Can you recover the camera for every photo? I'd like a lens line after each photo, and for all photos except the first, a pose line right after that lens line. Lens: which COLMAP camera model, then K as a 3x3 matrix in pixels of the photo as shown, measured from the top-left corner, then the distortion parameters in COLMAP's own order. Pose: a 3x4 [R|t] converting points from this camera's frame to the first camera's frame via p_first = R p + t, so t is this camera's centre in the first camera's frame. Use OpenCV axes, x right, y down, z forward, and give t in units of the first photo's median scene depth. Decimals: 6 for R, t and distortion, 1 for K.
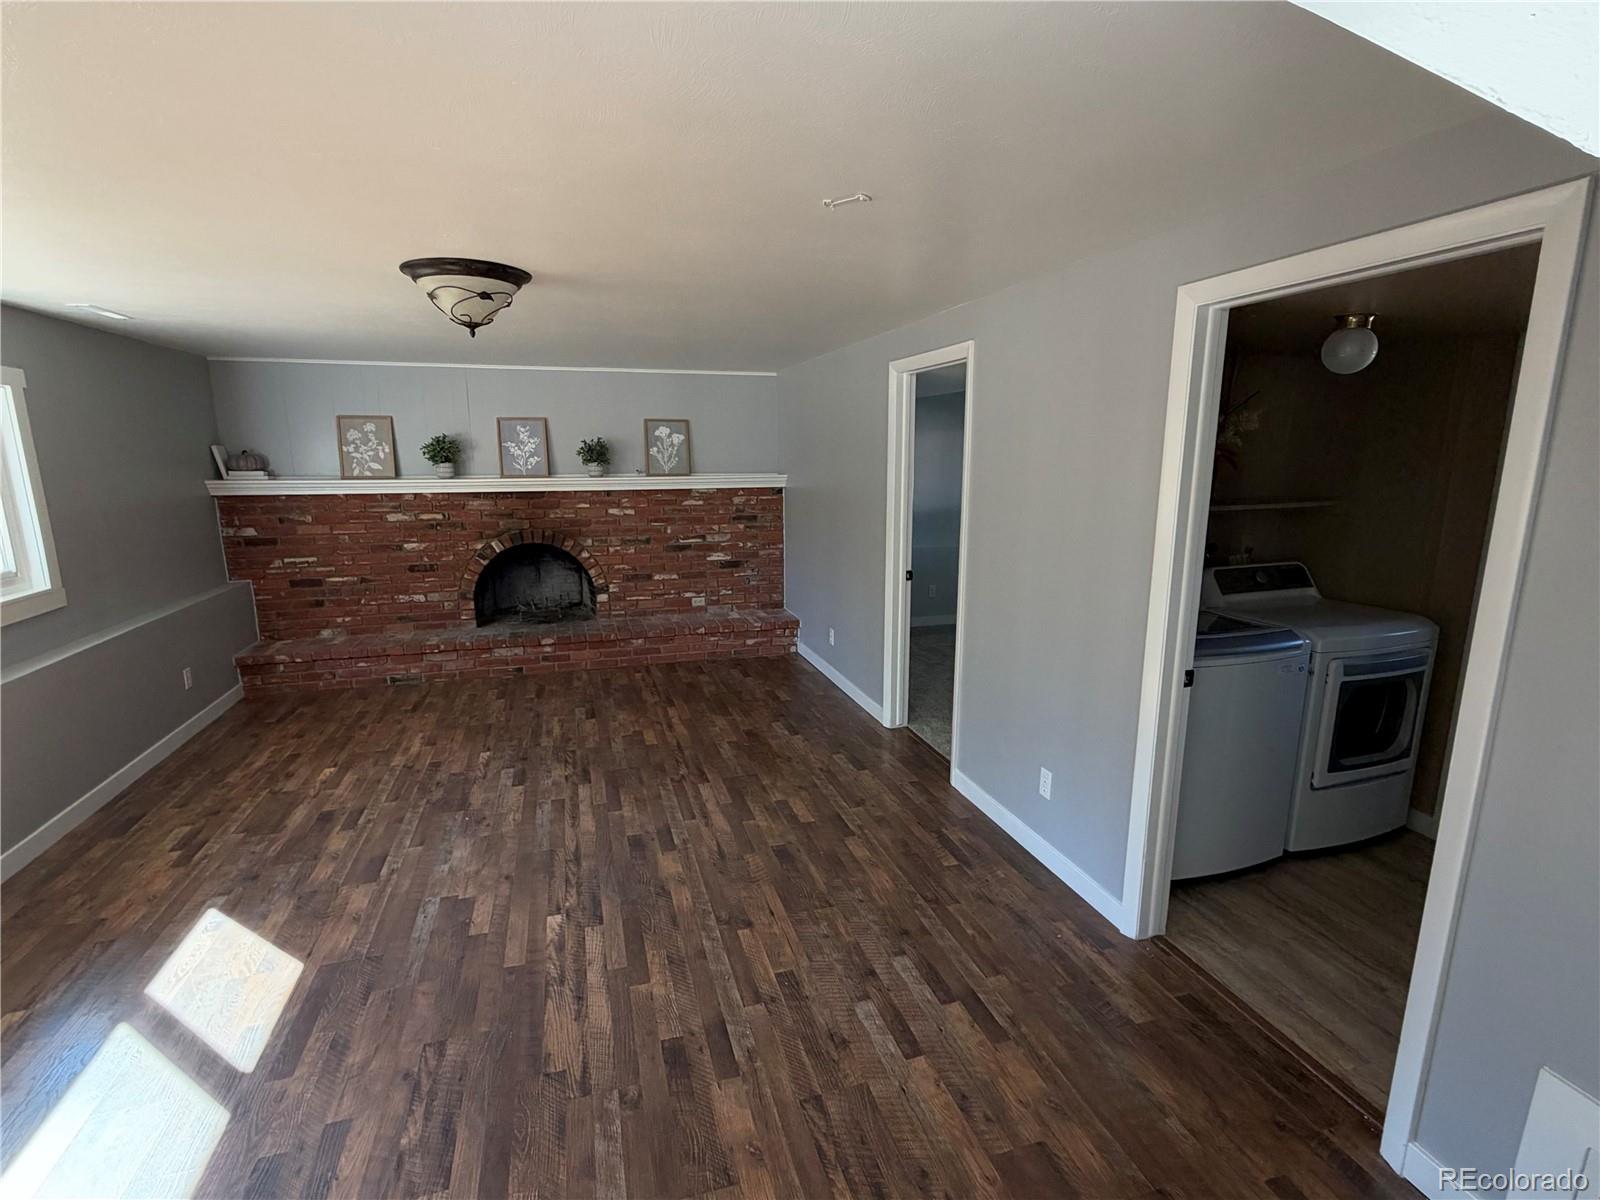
lens RADIAL K [[753.5, 0, 799.3], [0, 753.5, 599.2], [0, 0, 1]] dist [0.000952, -0.001041]
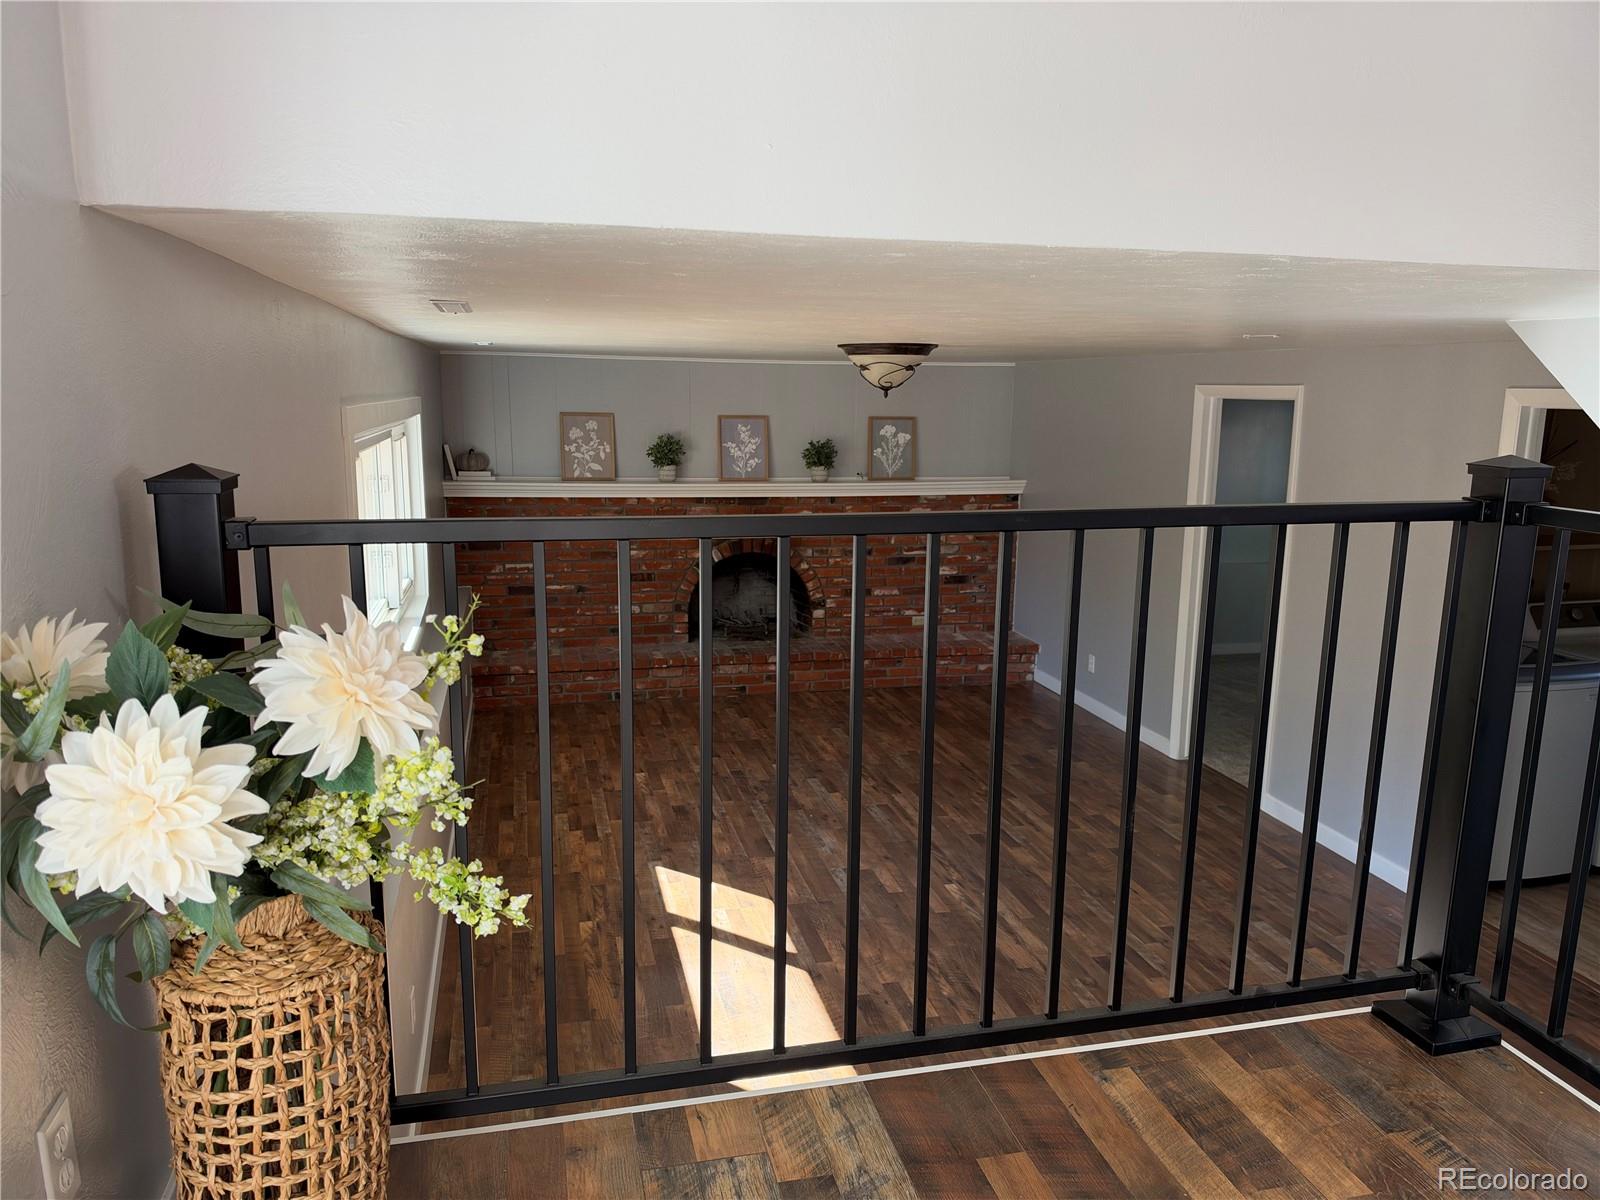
lens RADIAL K [[1150.8, 0, 789.6], [0, 1150.8, 598.2], [0, 0, 1]] dist [0.054835, -0.087801]
pose [[0.998038, 0.025598, -0.057142, -0.260575], [-0.026502, 0.999534, -0.015131, 0.001695], [0.056728, 0.016616, 0.998251, -0.455663]]
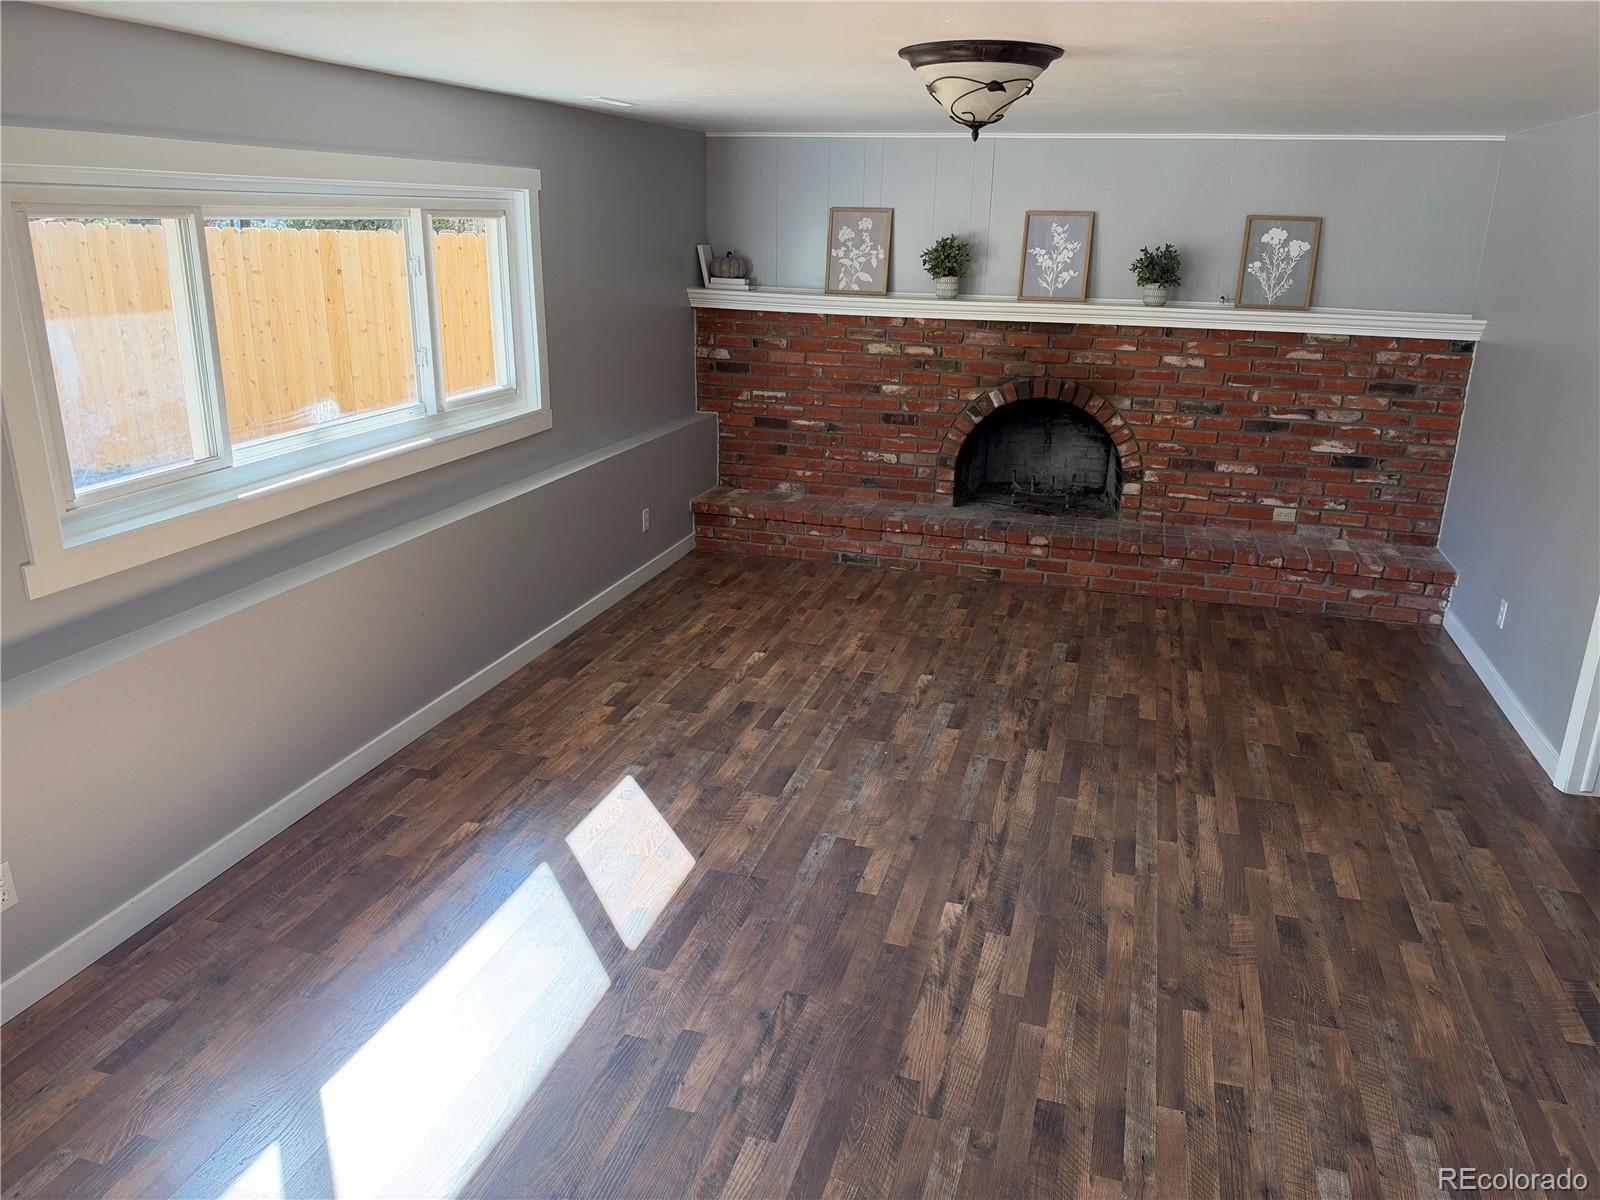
lens RADIAL K [[1150.8, 0, 794.7], [0, 1150.8, 605.3], [0, 0, 1]] dist [0.054835, -0.087801]
pose [[0.831231, 0.192600, -0.521498, 0.057589], [-0.127441, 0.979105, 0.158471, -0.030304], [0.541122, -0.065266, 0.838407, -0.045895]]
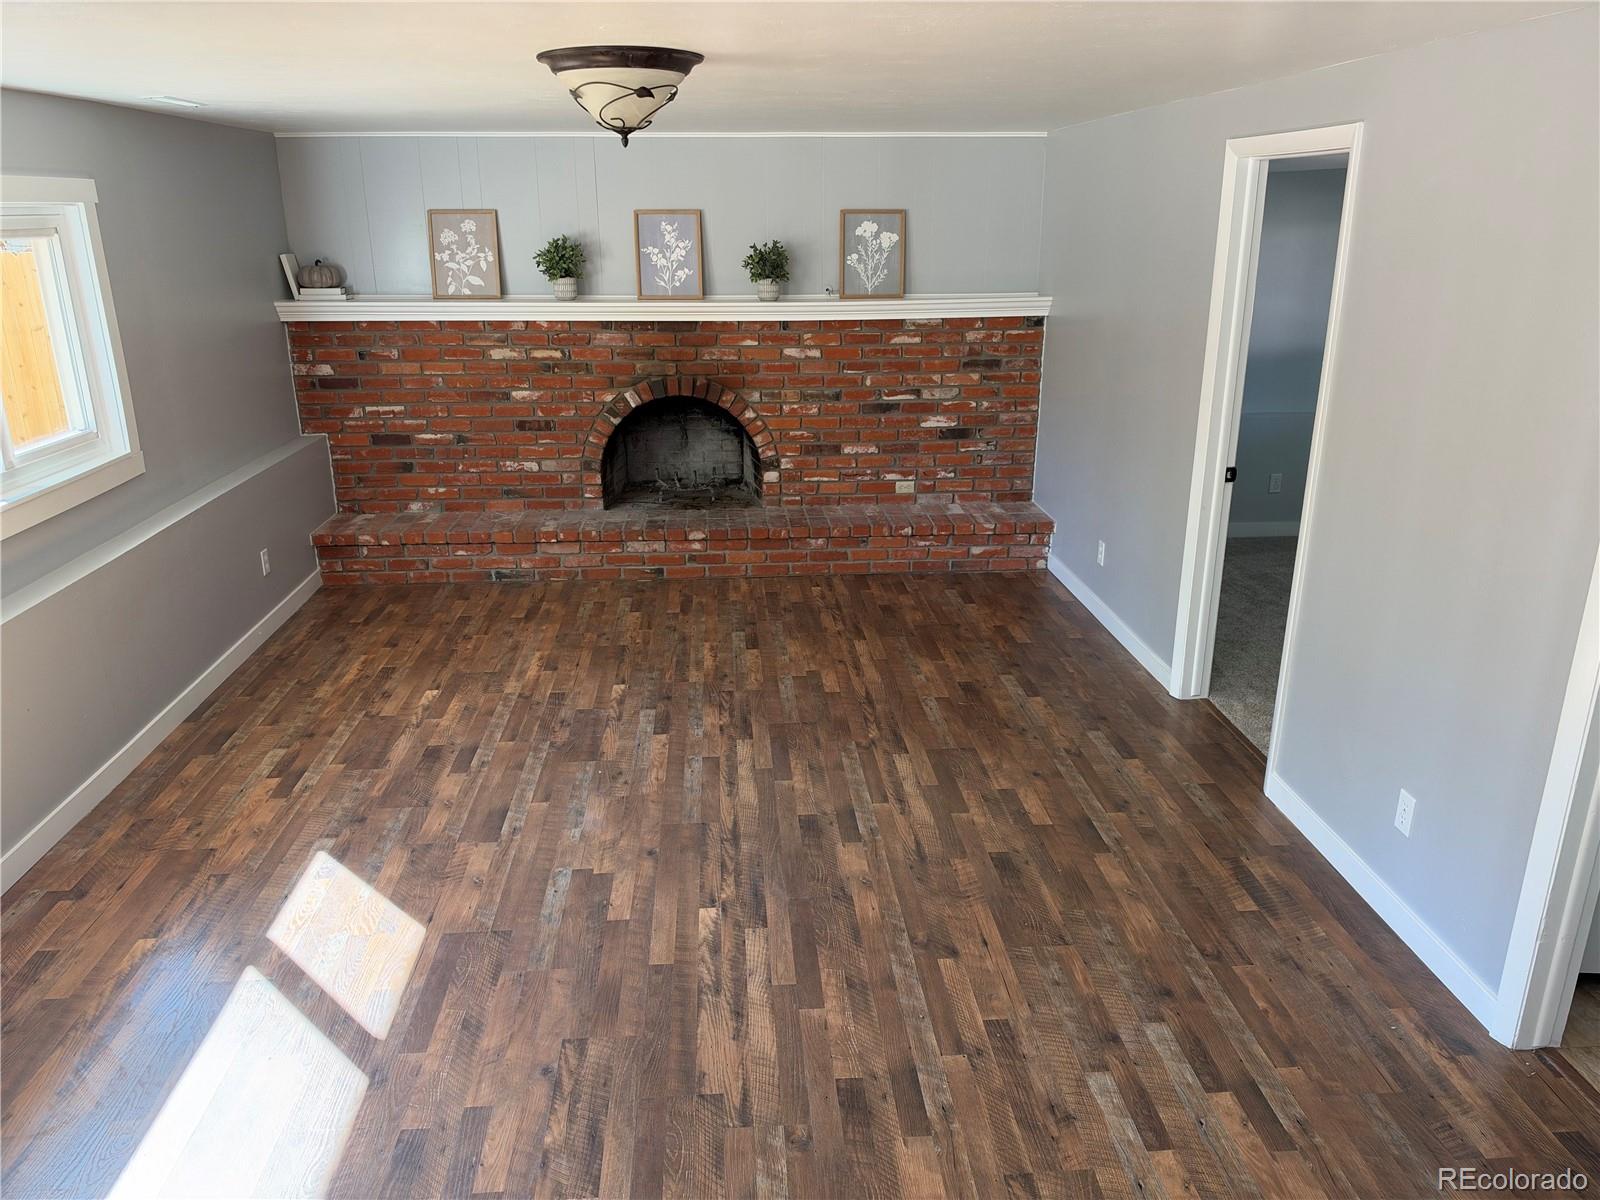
lens RADIAL K [[1150.8, 0, 801.8], [0, 1150.8, 608.5], [0, 0, 1]] dist [0.054835, -0.087801]
pose [[0.975232, 0.070645, -0.209599, 0.002286], [-0.041903, 0.989471, 0.138535, -0.035058], [0.217179, -0.126321, 0.967924, -0.061795]]
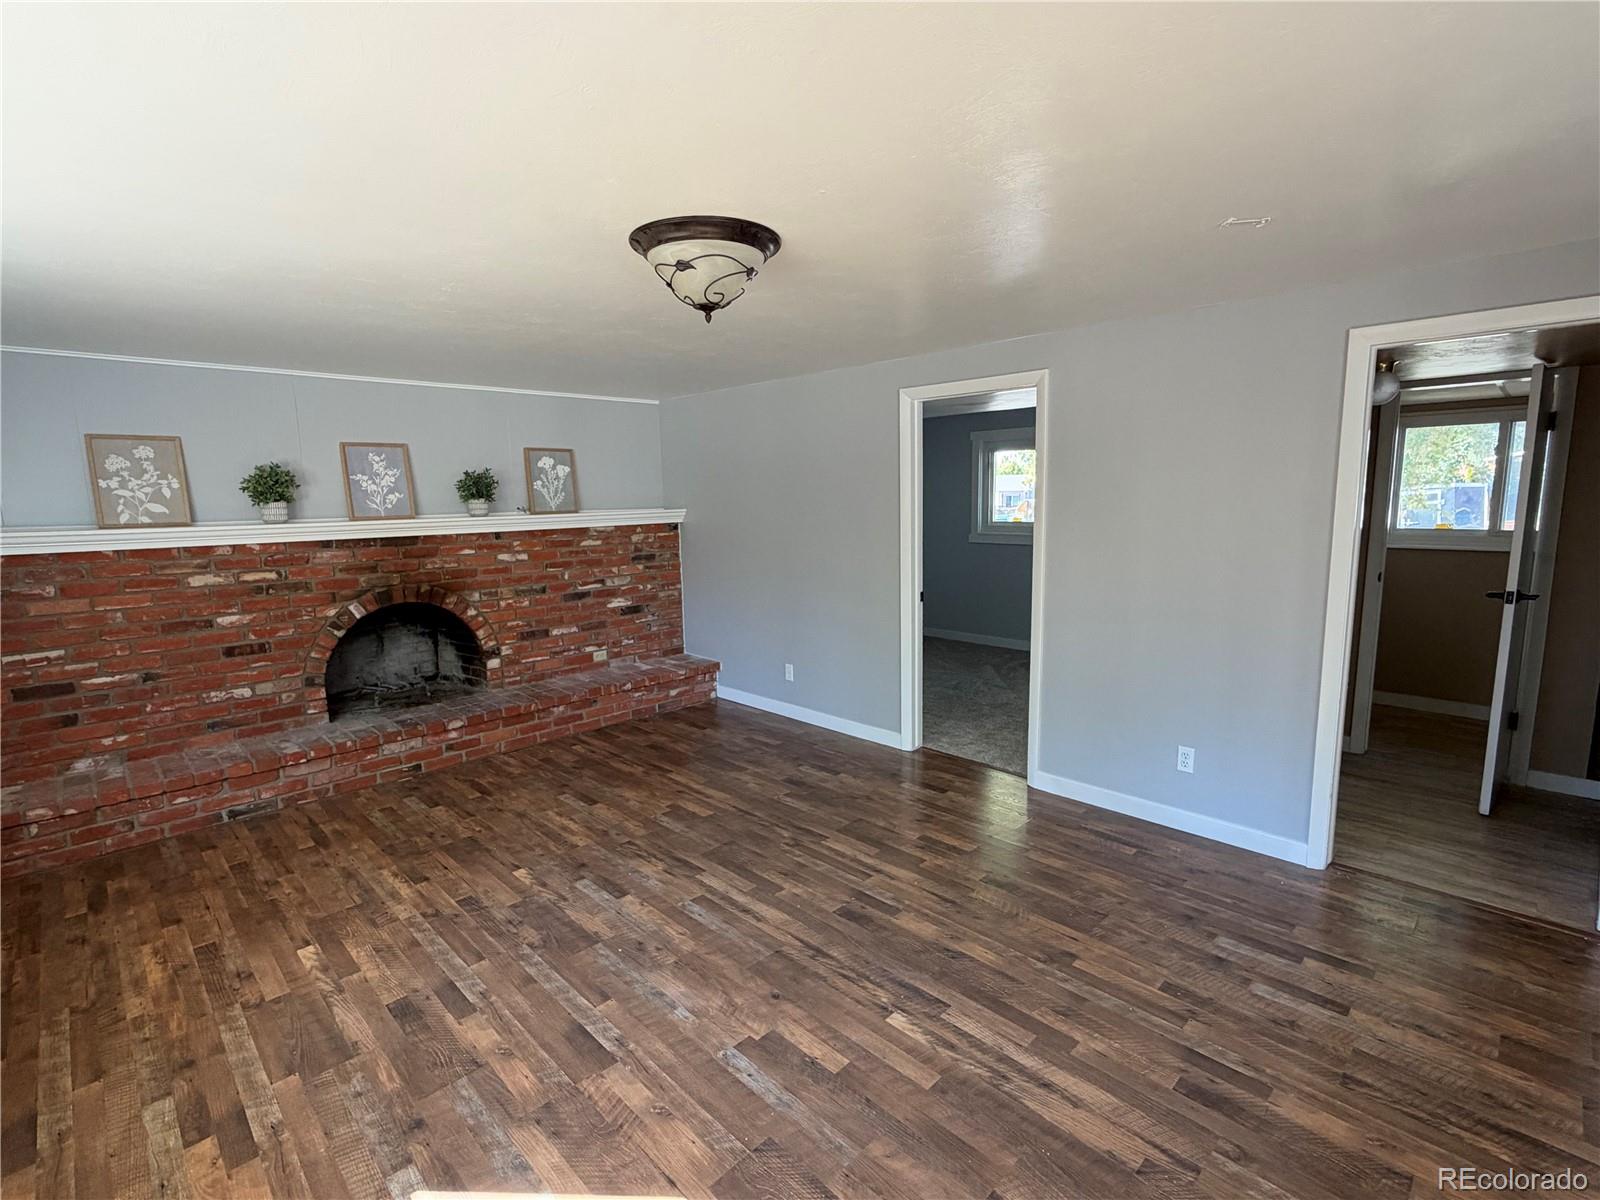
lens RADIAL K [[753.5, 0, 794.5], [0, 753.5, 601.8], [0, 0, 1]] dist [0.000952, -0.001041]
pose [[0.884796, -0.081199, 0.458850, -0.409316], [0.107069, 0.993781, -0.030599, -0.010170], [-0.453511, 0.076203, 0.887987, 0.149056]]
